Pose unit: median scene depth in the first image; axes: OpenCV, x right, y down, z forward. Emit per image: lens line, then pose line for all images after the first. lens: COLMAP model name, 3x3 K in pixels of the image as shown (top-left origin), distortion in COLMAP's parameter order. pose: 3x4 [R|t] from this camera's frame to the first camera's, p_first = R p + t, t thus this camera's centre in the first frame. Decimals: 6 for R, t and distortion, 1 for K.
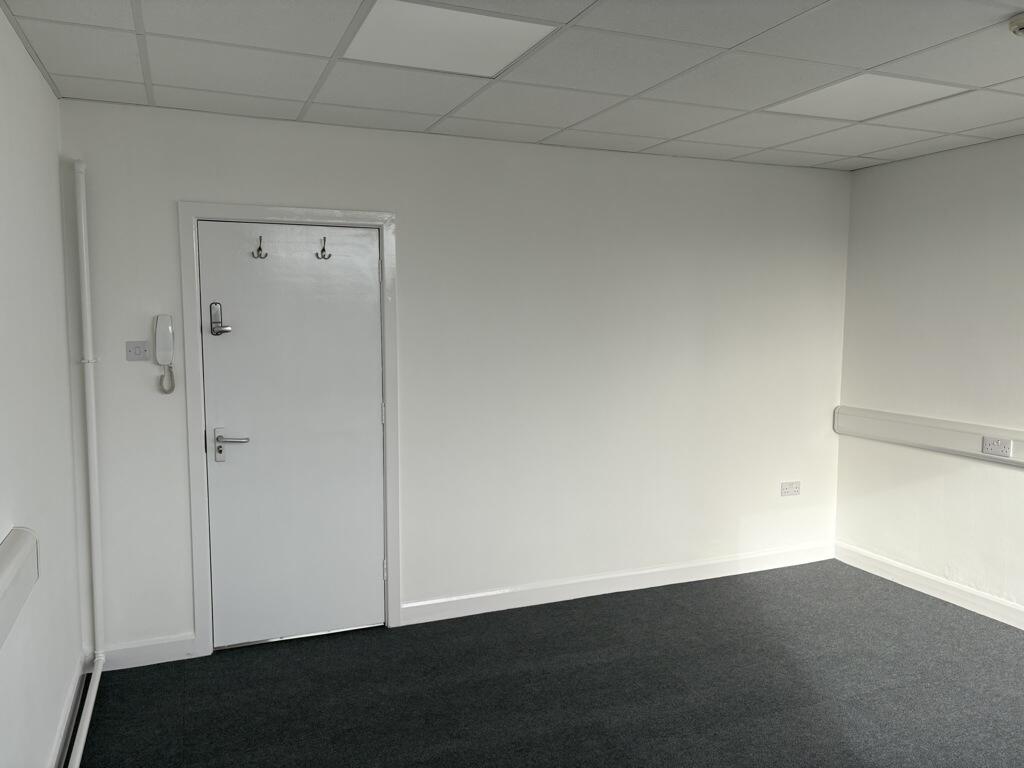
lens RADIAL K [[768.0, 0, 512.0], [0, 768.0, 384.0], [0, 0, 1]] dist [0.062412, -0.063163]
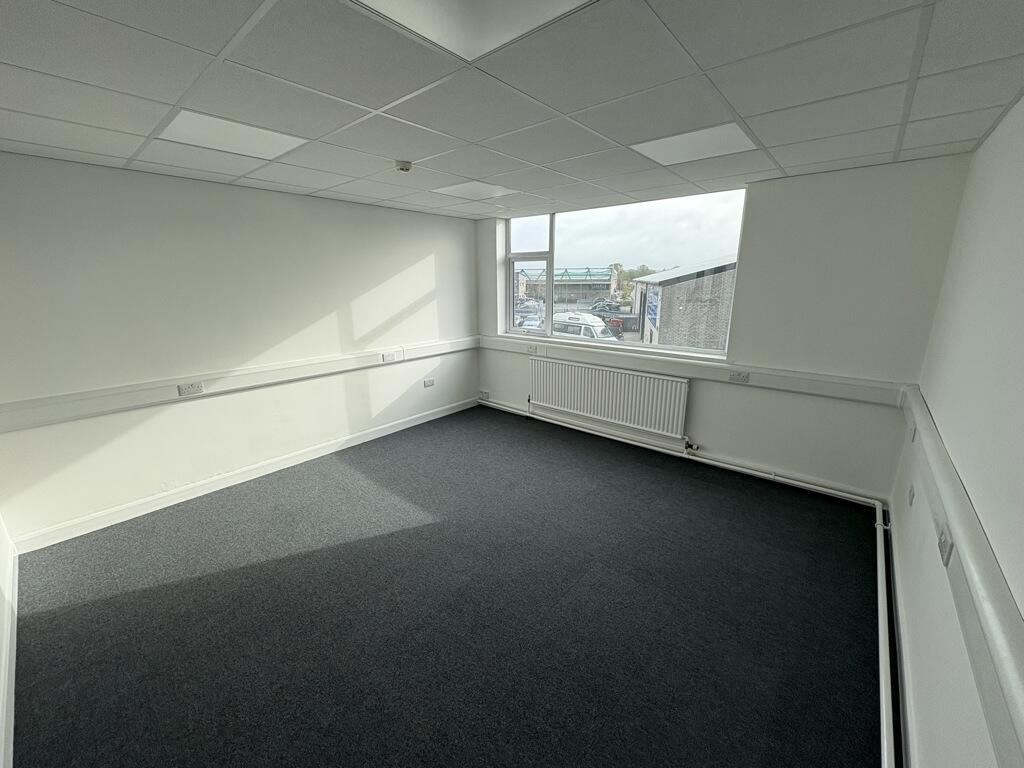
lens RADIAL K [[407.0, 0, 511.0], [0, 407.0, 382.2], [0, 0, 1]] dist [-0.000097, -0.000146]
pose [[-0.446357, -0.215449, 0.868532, -0.326513], [0.090028, 0.954848, 0.283128, -0.094553], [-0.890315, 0.204568, -0.406806, 0.718187]]
